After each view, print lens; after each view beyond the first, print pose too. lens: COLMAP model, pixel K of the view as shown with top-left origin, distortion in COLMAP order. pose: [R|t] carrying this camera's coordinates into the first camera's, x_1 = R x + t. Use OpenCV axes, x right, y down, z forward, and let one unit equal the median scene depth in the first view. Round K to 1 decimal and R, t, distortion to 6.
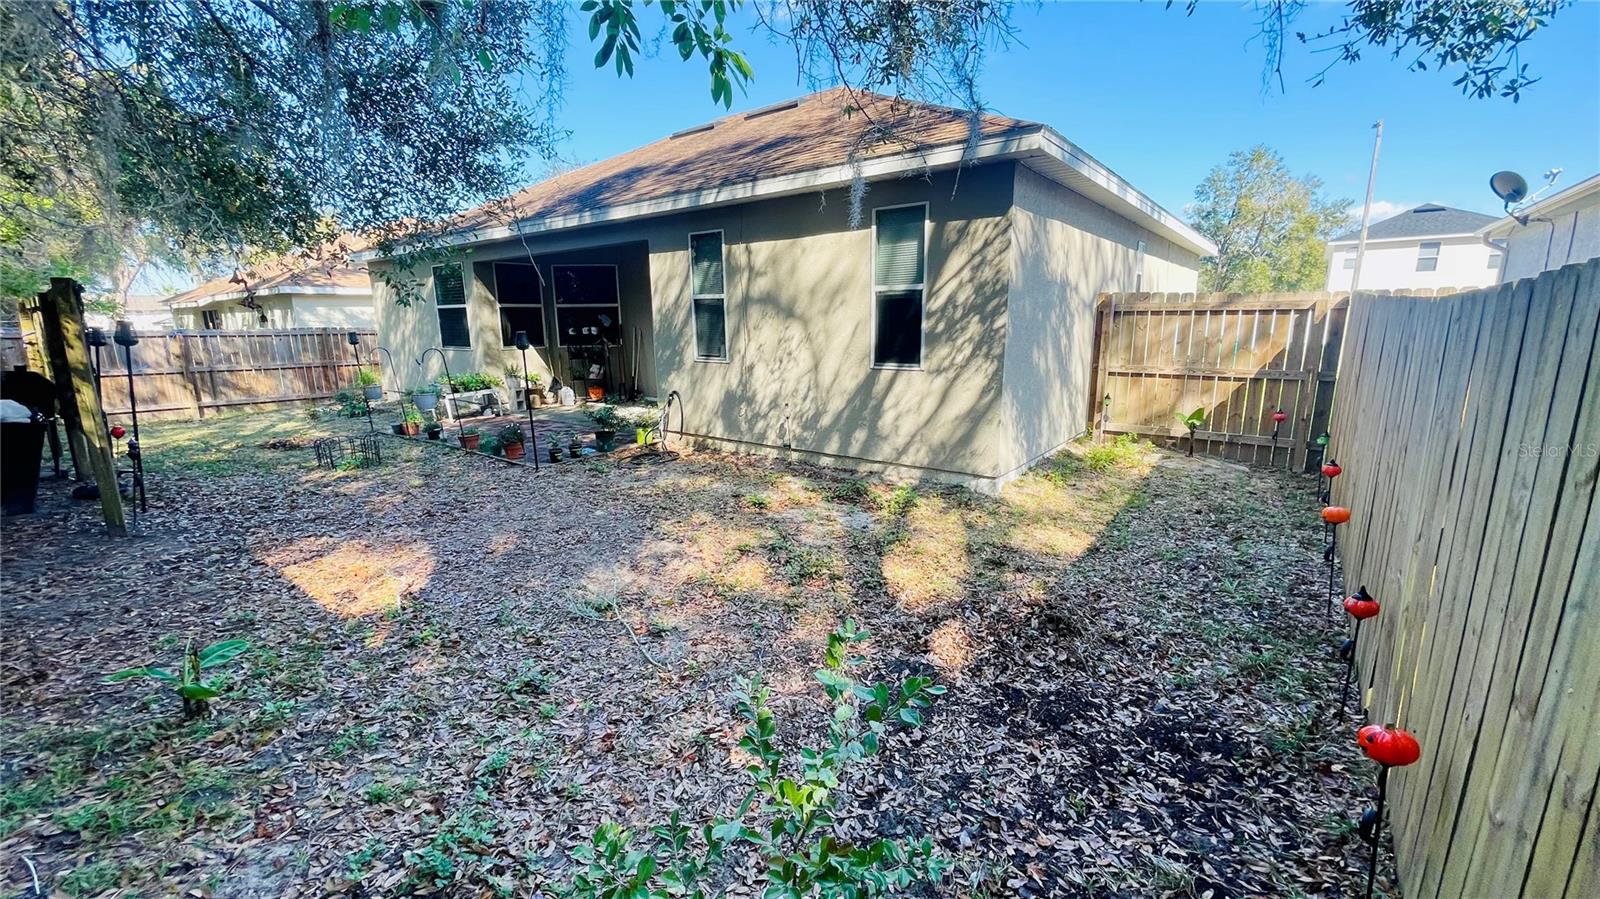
lens RADIAL K [[644.5, 0, 806.4], [0, 644.5, 455.8], [0, 0, 1]] dist [0.003174, 0.000241]
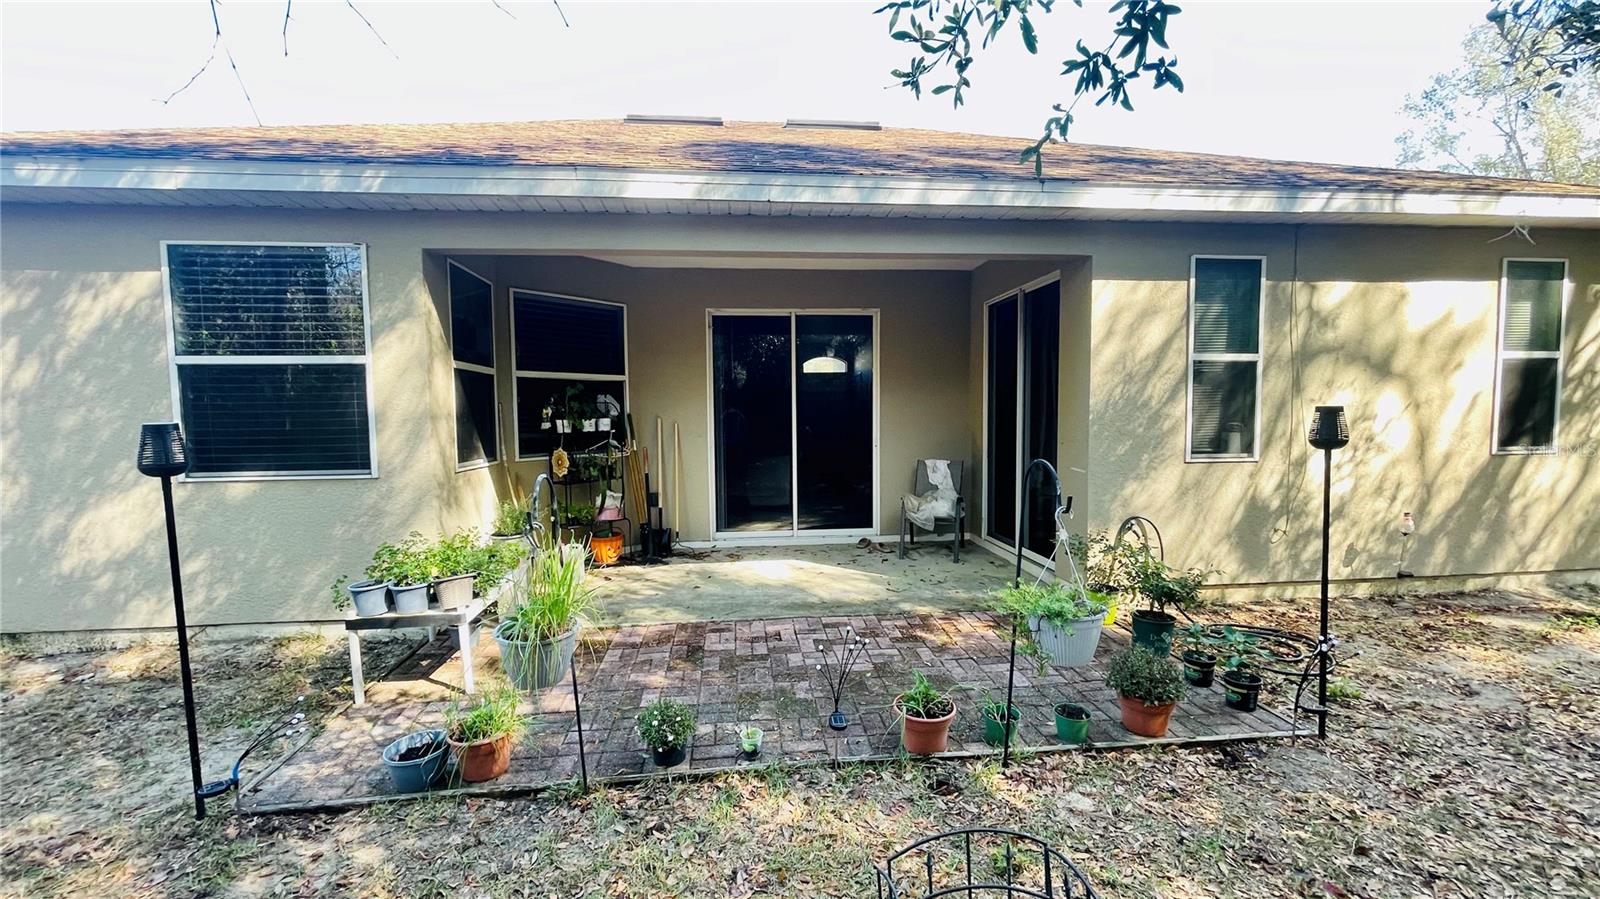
lens RADIAL K [[644.5, 0, 800.7], [0, 644.5, 448.1], [0, 0, 1]] dist [0.003174, 0.000241]
pose [[0.714663, -0.041944, 0.698210, -0.944252], [0.155969, 0.982624, -0.100615, -0.169885], [-0.681858, 0.180805, 0.708787, 0.906238]]
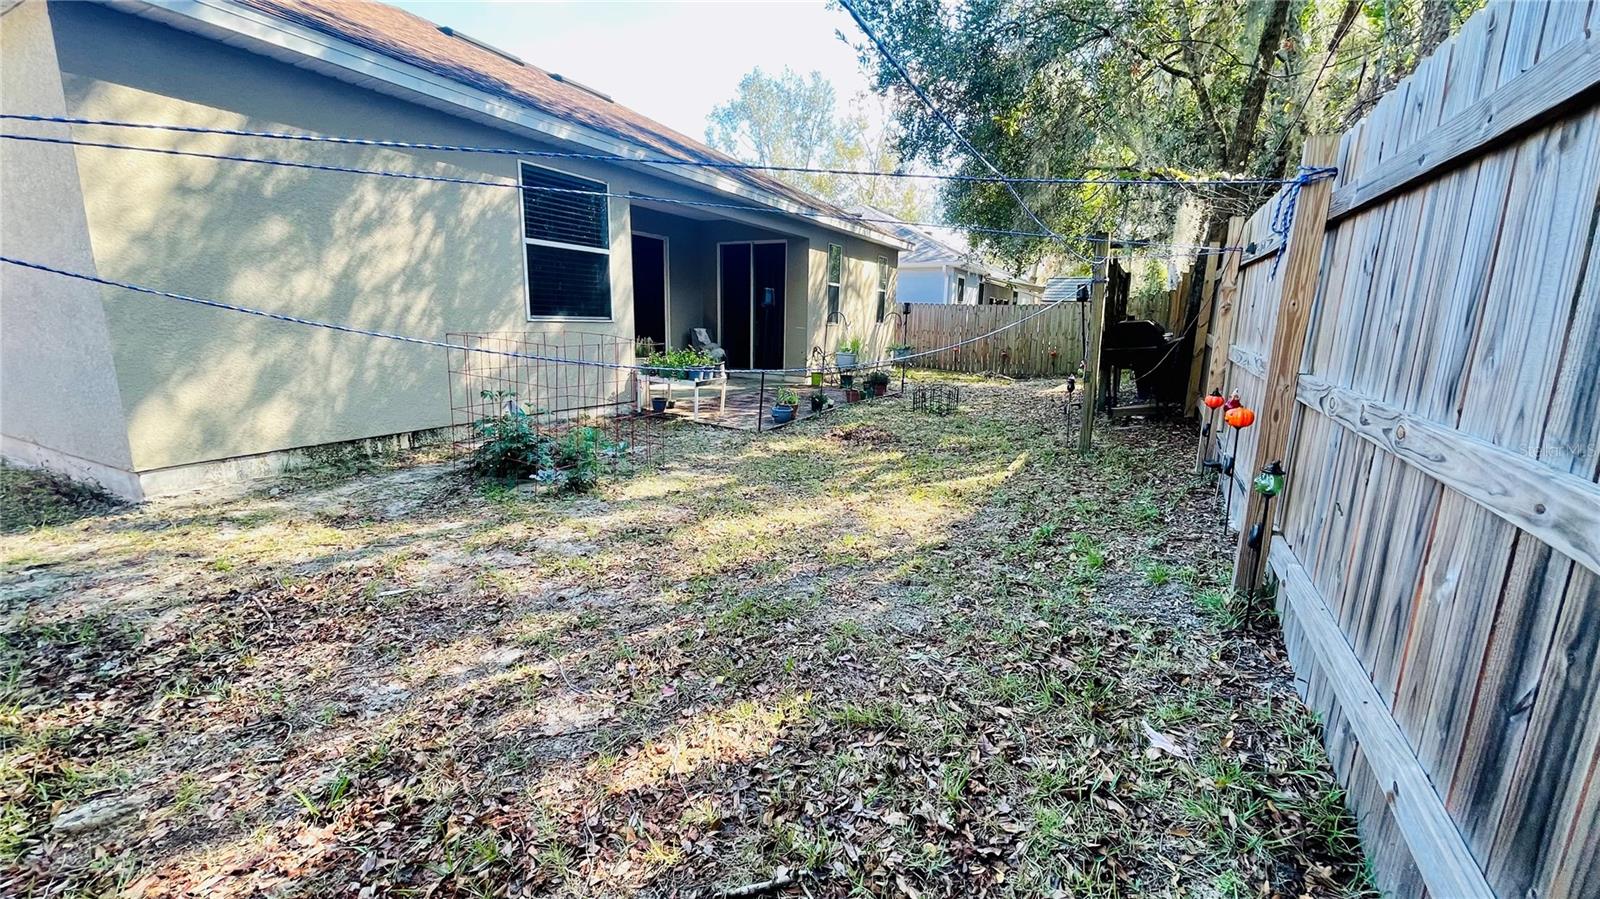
lens RADIAL K [[644.5, 0, 796.2], [0, 644.5, 452.6], [0, 0, 1]] dist [0.003174, 0.000241]
pose [[-0.175394, -0.196519, 0.964685, -1.908469], [0.190322, 0.954622, 0.229072, -0.244552], [-0.965927, 0.223778, -0.130033, 1.487193]]
